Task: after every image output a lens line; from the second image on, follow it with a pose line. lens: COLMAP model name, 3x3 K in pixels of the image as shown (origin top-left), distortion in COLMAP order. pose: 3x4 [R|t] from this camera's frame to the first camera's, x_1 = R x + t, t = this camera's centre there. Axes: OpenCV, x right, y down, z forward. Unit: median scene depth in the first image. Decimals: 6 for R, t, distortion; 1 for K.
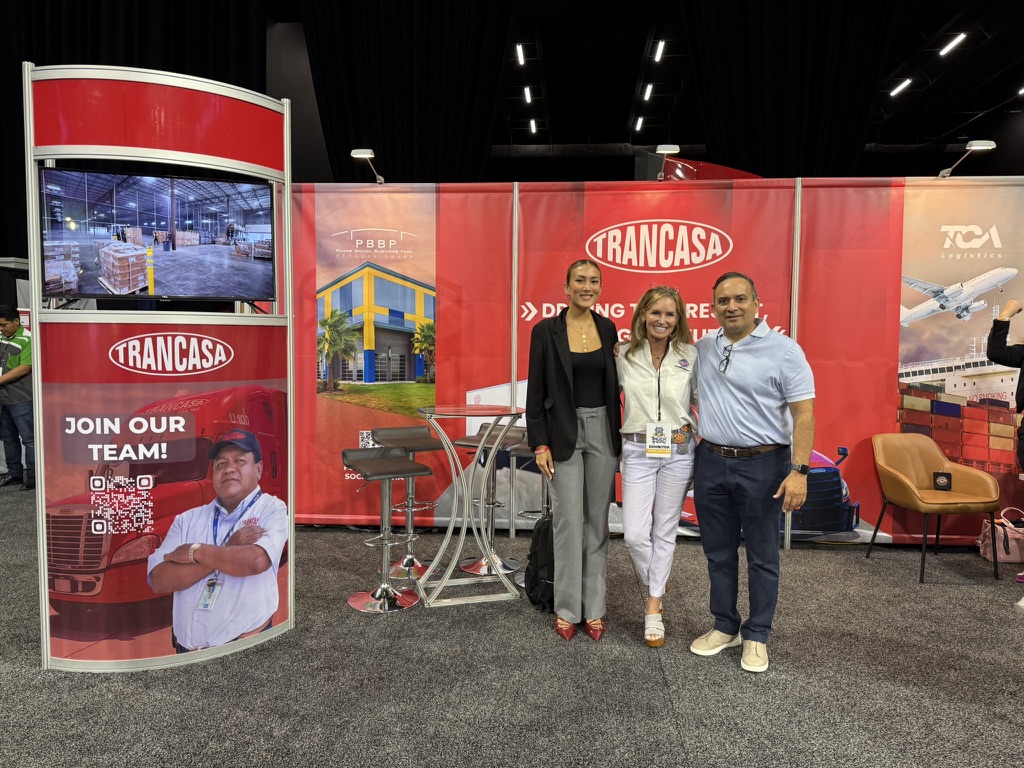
lens RADIAL K [[711.6, 0, 519.2], [0, 711.6, 390.6], [0, 0, 1]] dist [0.010274, -0.018249]
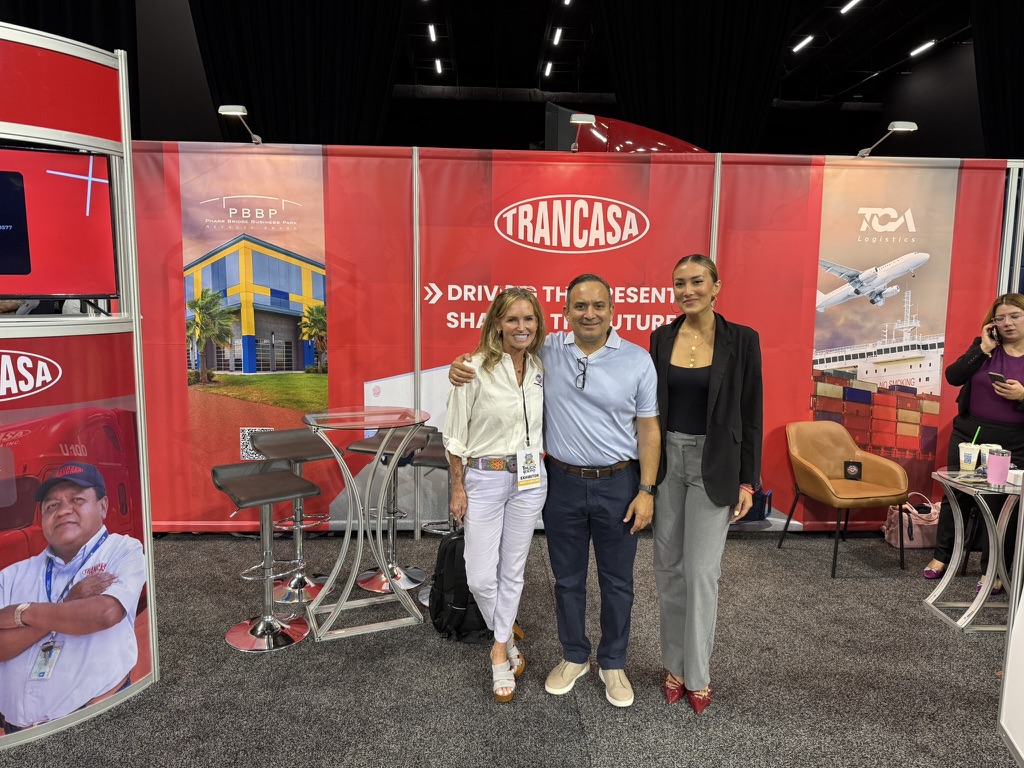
lens RADIAL K [[711.6, 0, 520.5], [0, 711.6, 386.0], [0, 0, 1]] dist [0.010274, -0.018249]
pose [[0.991749, -0.012546, 0.127583, 0.009814], [0.003639, 0.997554, 0.069811, -0.060736], [-0.128147, -0.068771, 0.989368, 0.085552]]
